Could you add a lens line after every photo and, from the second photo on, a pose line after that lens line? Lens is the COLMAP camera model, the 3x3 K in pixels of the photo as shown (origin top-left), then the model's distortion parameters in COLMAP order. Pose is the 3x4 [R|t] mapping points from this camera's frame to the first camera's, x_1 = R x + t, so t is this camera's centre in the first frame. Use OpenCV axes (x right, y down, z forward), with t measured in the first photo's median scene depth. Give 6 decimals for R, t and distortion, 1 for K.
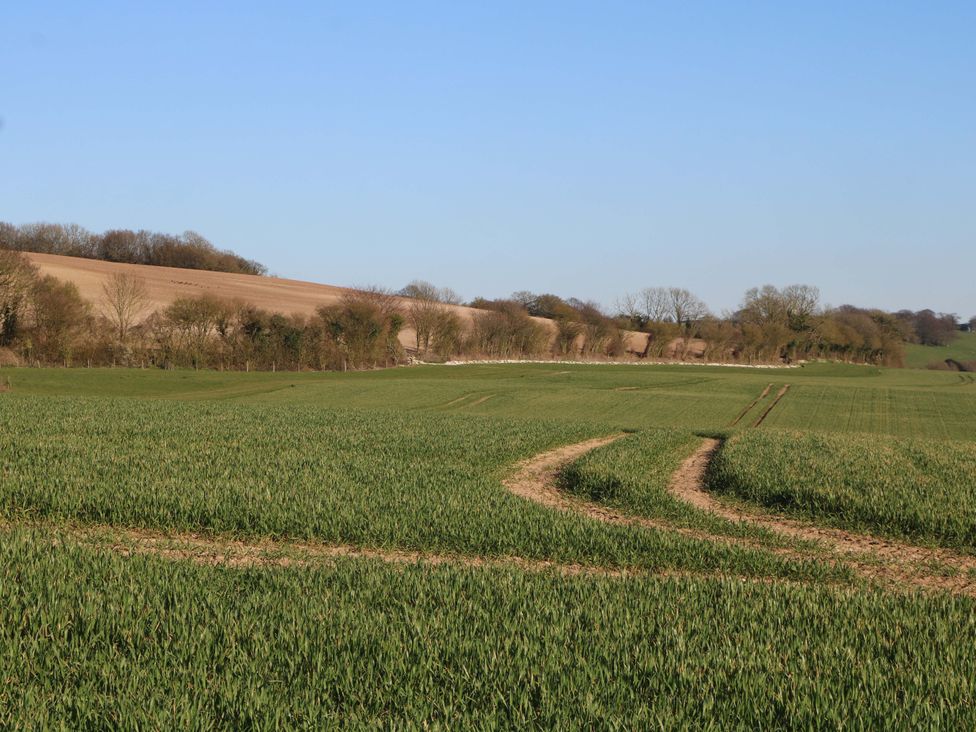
lens RADIAL K [[515.0, 0, 488.0], [0, 515.0, 366.0], [0, 0, 1]] dist [-0.001806, 0.000040]
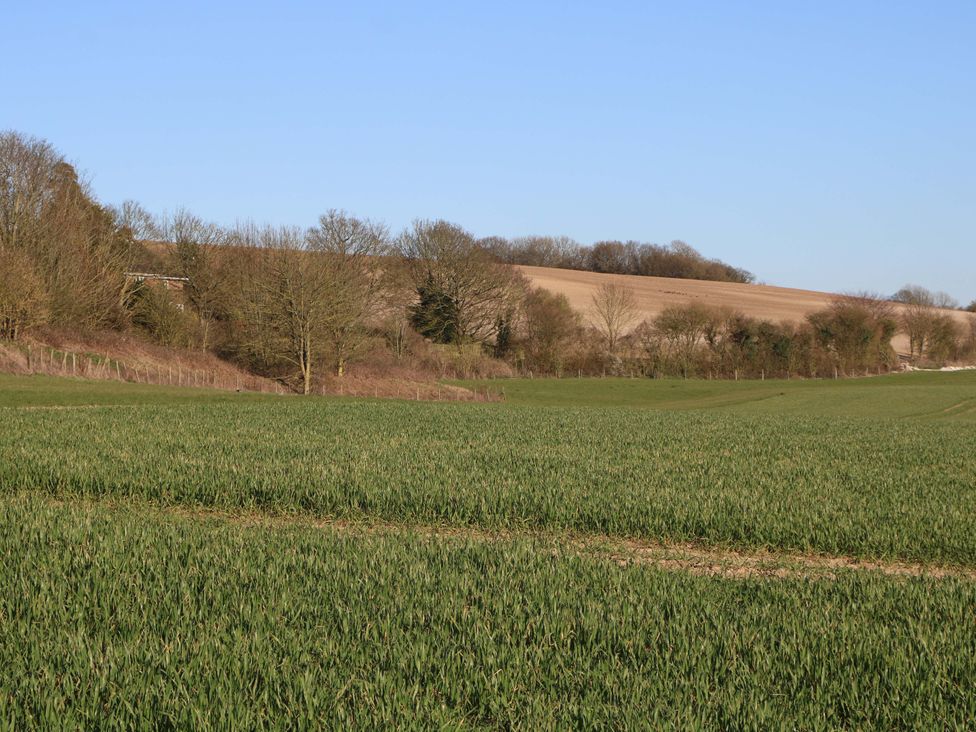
lens RADIAL K [[515.0, 0, 488.0], [0, 515.0, 366.0], [0, 0, 1]] dist [-0.001806, 0.000040]
pose [[0.998207, -0.013196, -0.058380, -0.893087], [0.012802, 0.999893, -0.007121, -0.015745], [0.058468, 0.006361, 0.998269, -0.017782]]
